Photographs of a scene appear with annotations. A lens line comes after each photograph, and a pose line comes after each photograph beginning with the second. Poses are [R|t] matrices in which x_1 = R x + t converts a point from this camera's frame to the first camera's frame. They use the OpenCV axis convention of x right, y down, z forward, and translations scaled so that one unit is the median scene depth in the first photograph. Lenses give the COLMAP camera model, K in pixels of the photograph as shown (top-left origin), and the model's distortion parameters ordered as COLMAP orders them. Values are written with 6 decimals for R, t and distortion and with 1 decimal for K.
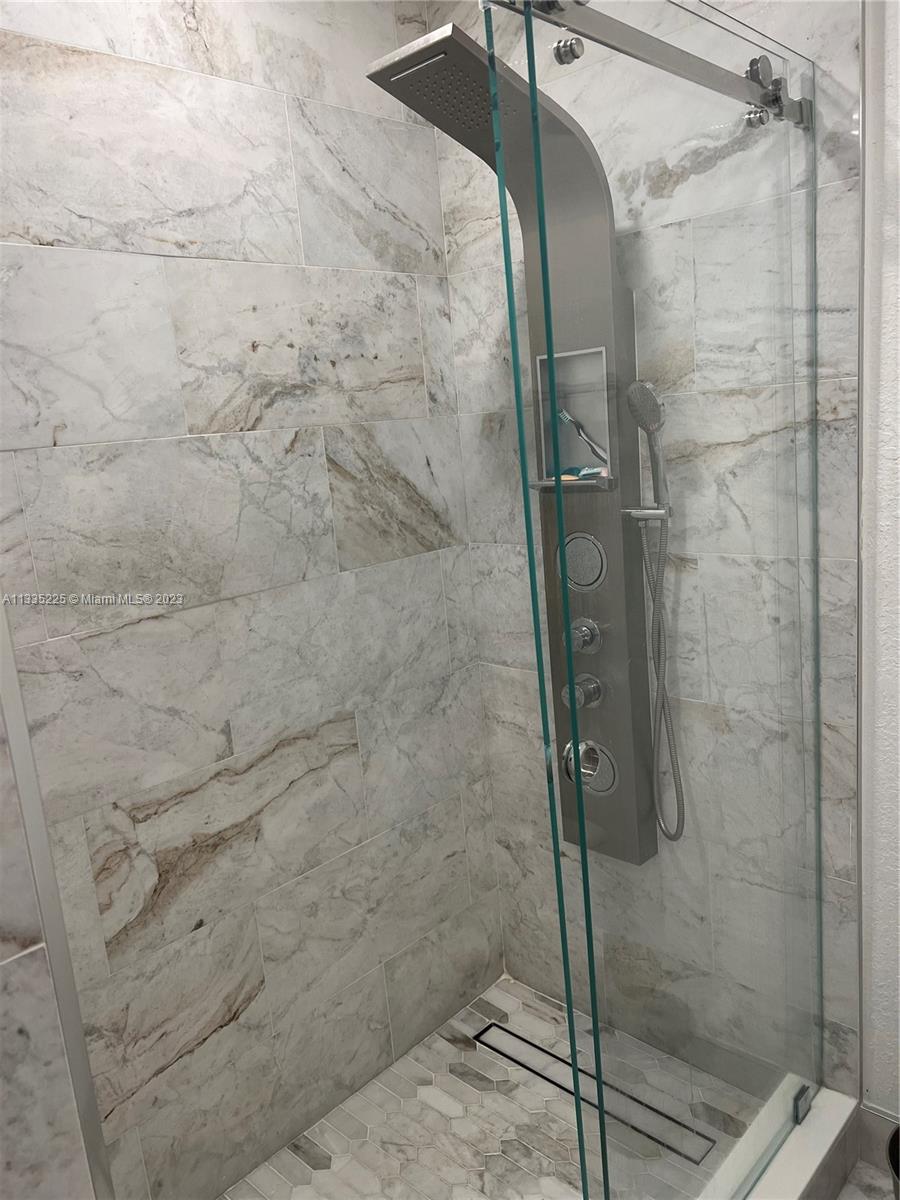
lens RADIAL K [[912.4, 0, 457.5], [0, 912.4, 607.7], [0, 0, 1]] dist [0.063315, -0.078640]
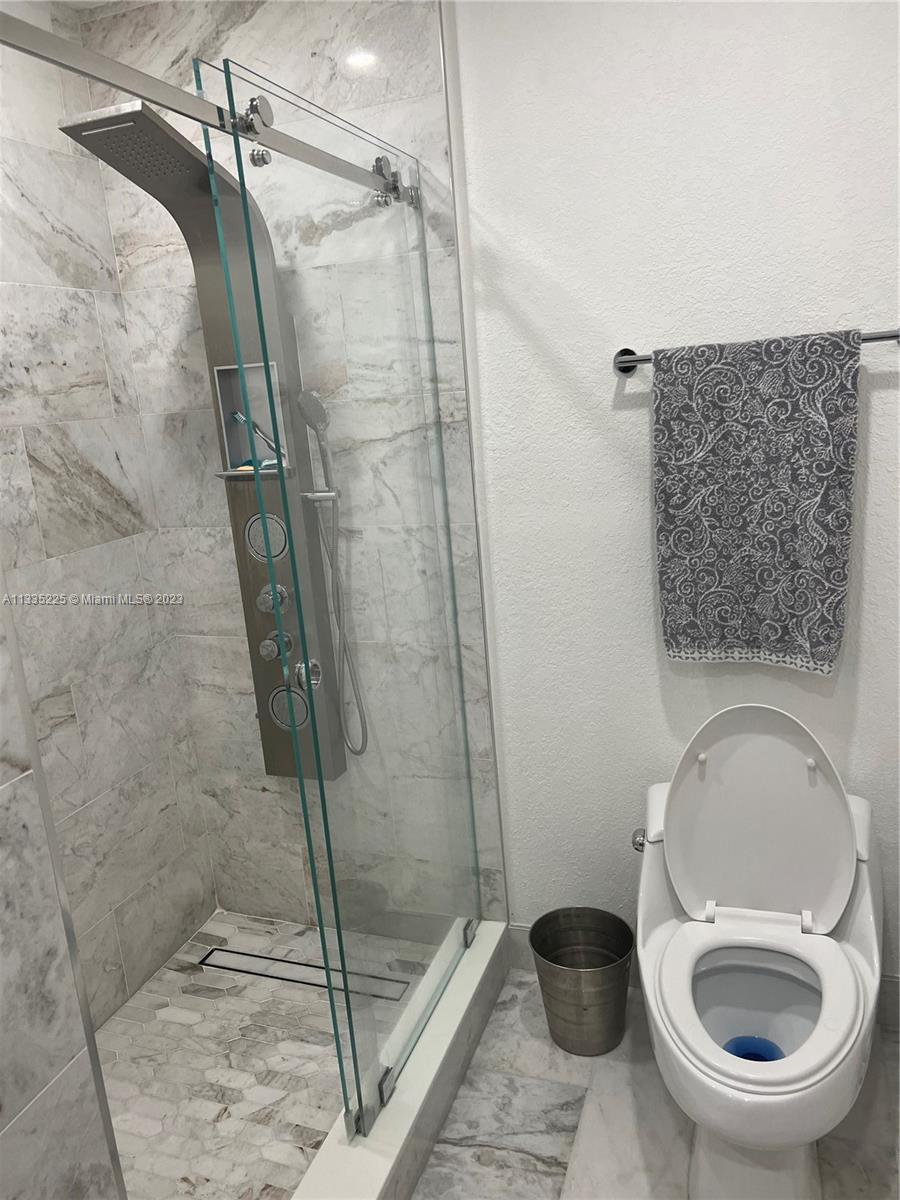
lens RADIAL K [[912.4, 0, 455.7], [0, 912.4, 600.6], [0, 0, 1]] dist [0.063315, -0.078640]
pose [[0.919490, -0.080623, 0.384757, -0.116699], [0.080871, 0.996603, 0.015566, 0.035973], [-0.384705, 0.016803, 0.922886, -0.225370]]
